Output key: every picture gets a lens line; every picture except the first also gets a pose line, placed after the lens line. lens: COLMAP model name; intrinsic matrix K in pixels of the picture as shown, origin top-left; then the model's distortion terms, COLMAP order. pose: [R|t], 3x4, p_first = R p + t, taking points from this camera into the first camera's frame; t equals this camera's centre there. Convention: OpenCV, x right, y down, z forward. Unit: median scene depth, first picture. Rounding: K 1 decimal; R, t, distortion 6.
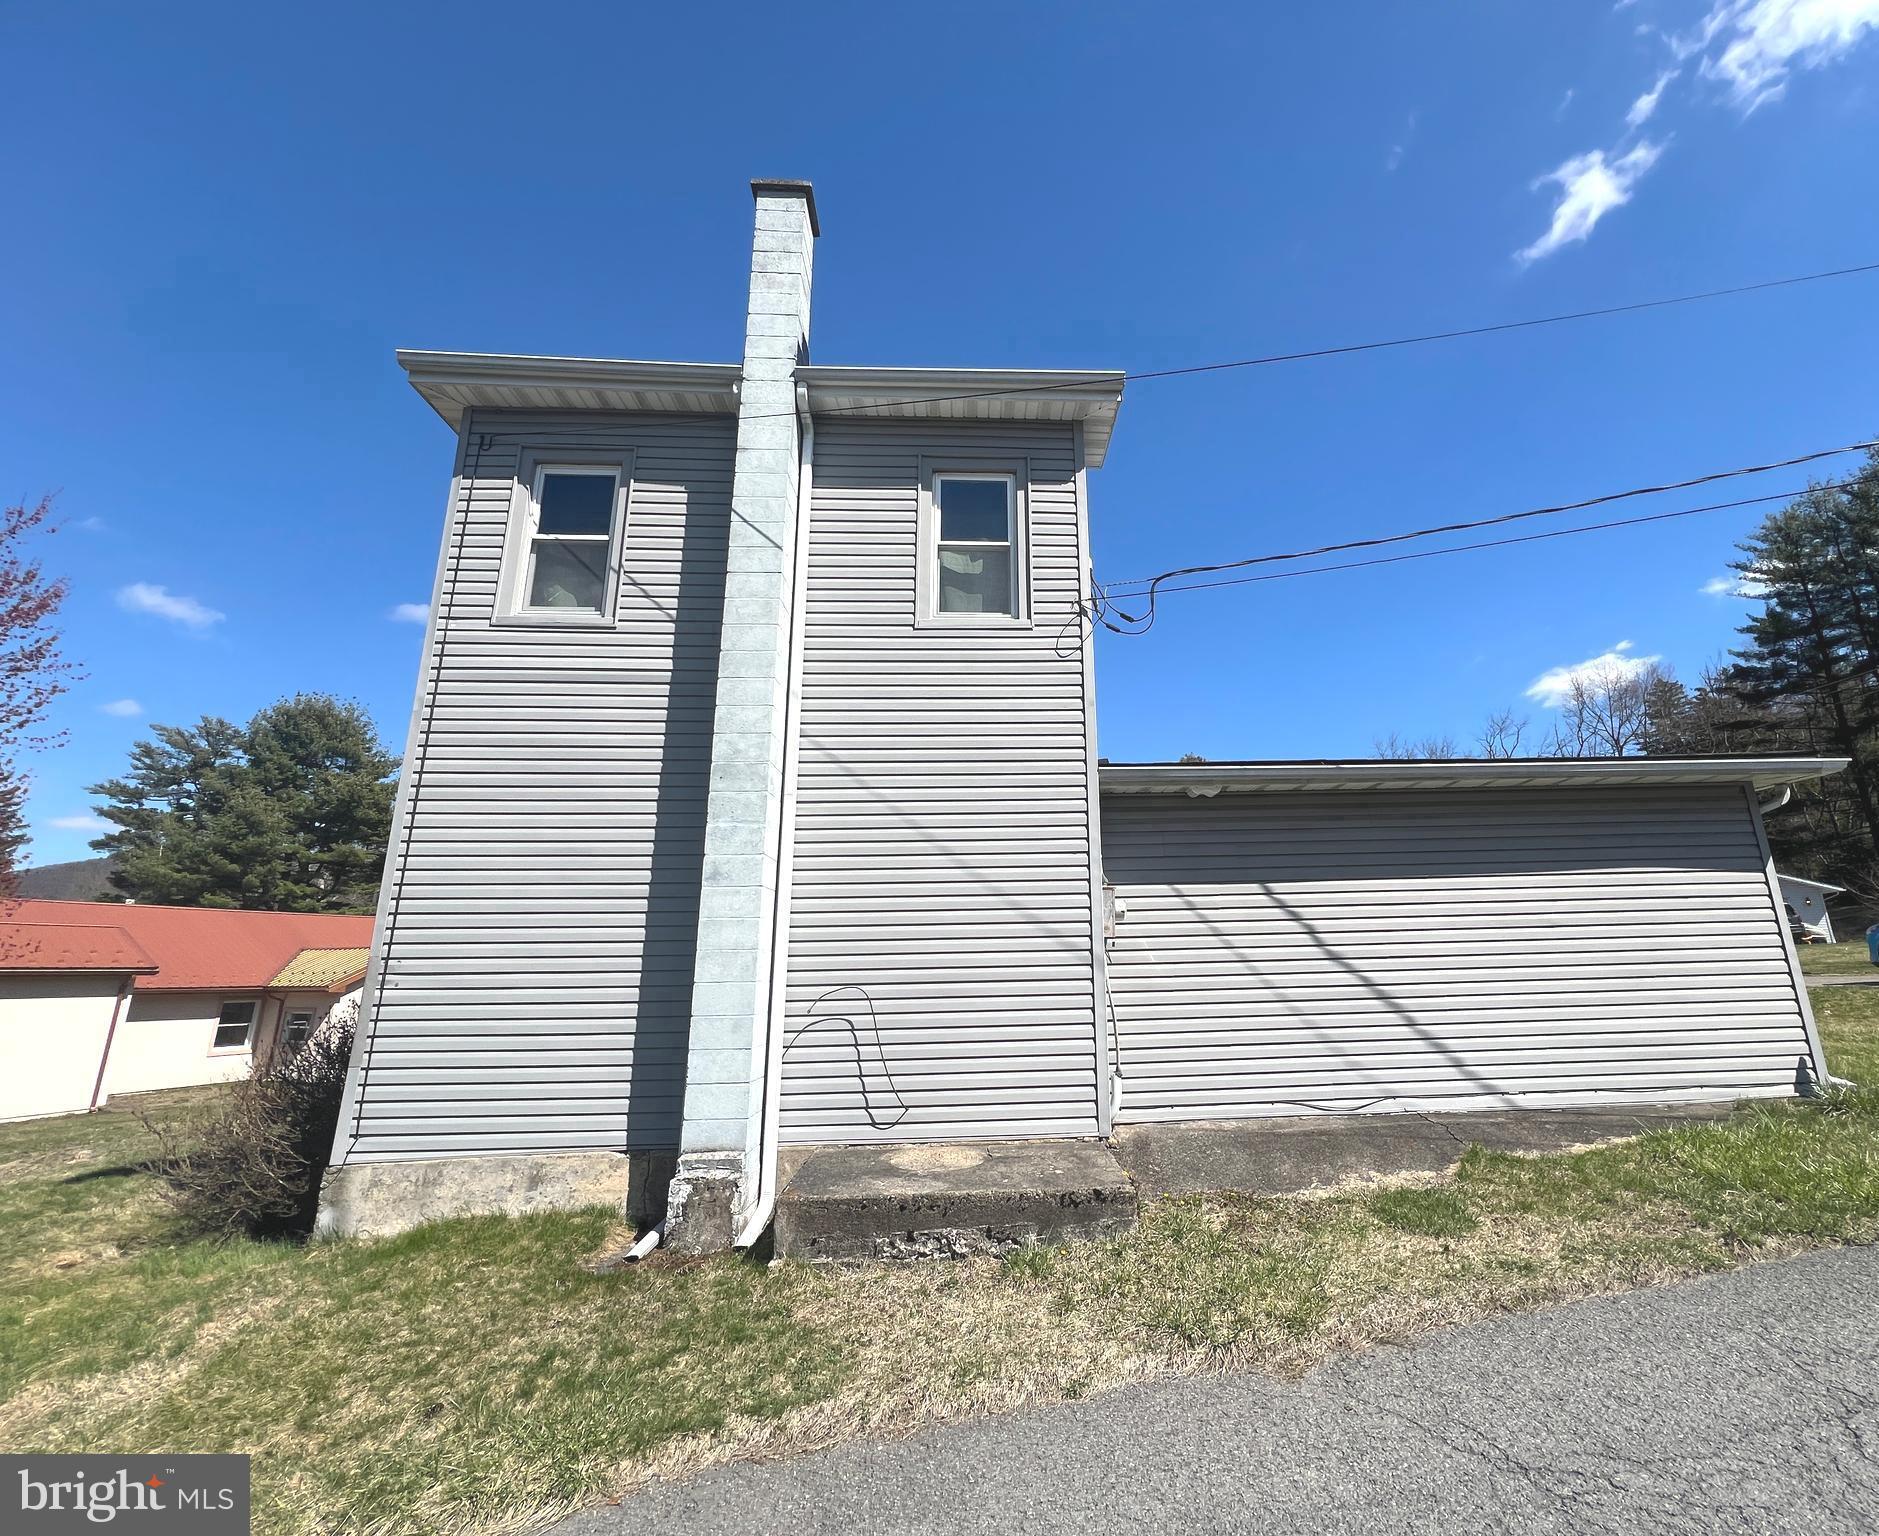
lens RADIAL K [[686.3, 0, 942.6], [0, 686.3, 766.8], [0, 0, 1]] dist [0.000024, 0.000005]
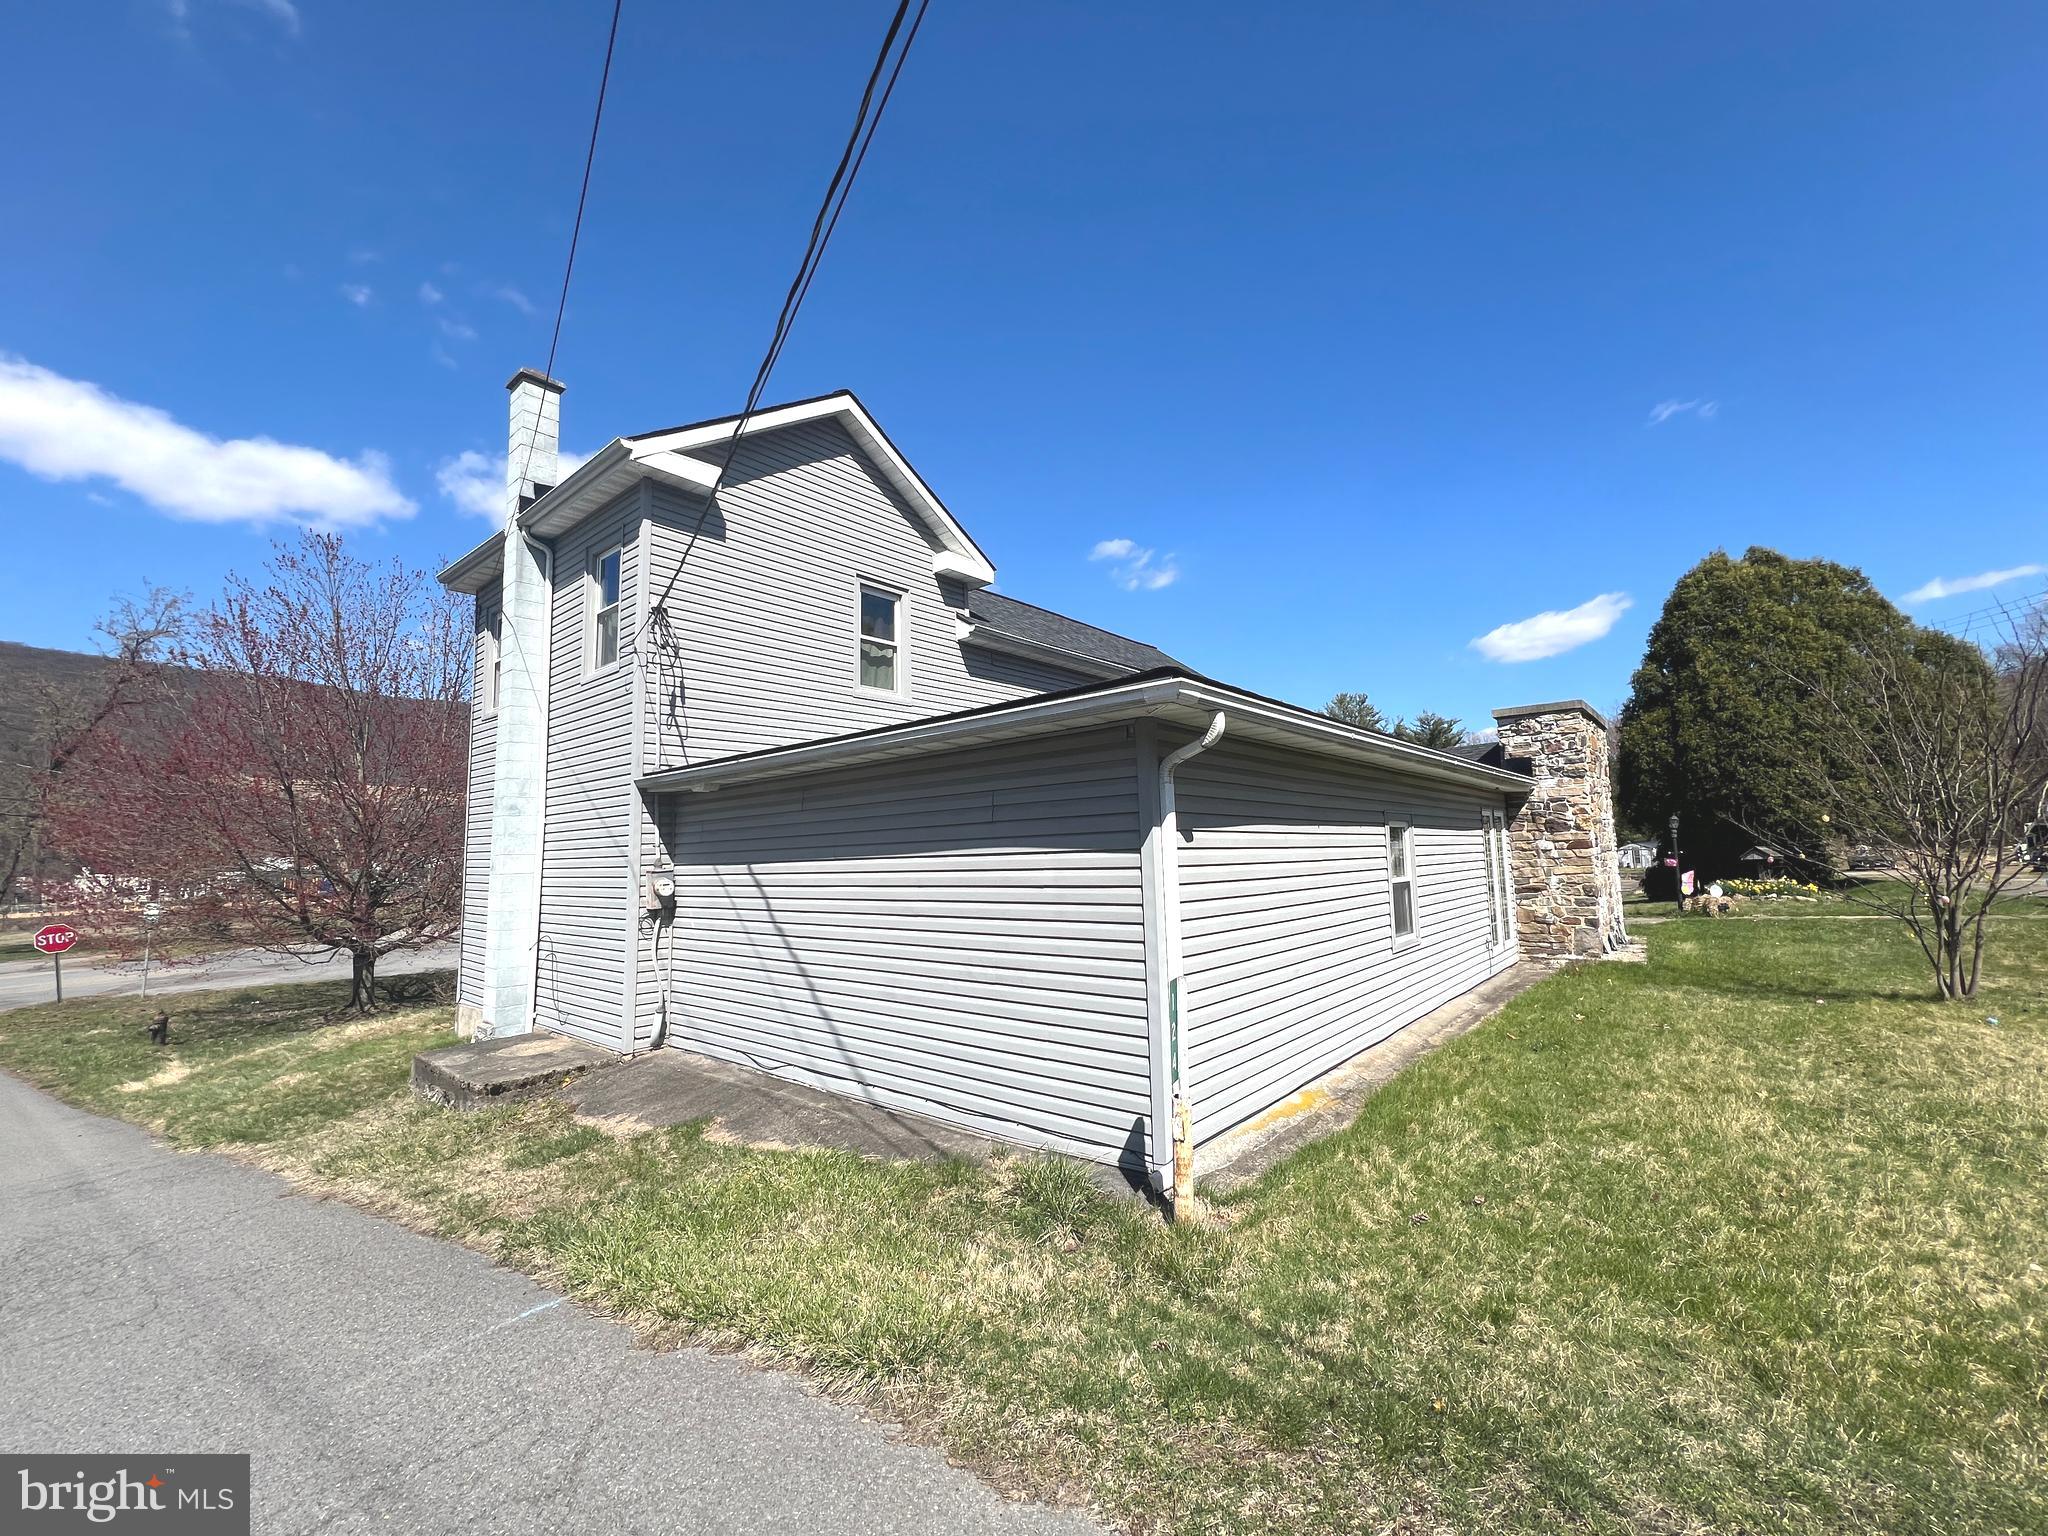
lens RADIAL K [[820.6, 0, 1023.6], [0, 820.6, 768.3], [0, 0, 1]] dist [0.003448, 0.000131]
pose [[0.736760, -0.072419, -0.672265, 1.686091], [0.147034, 0.987615, 0.054750, 0.010599], [0.659974, -0.139183, 0.738283, 0.344385]]
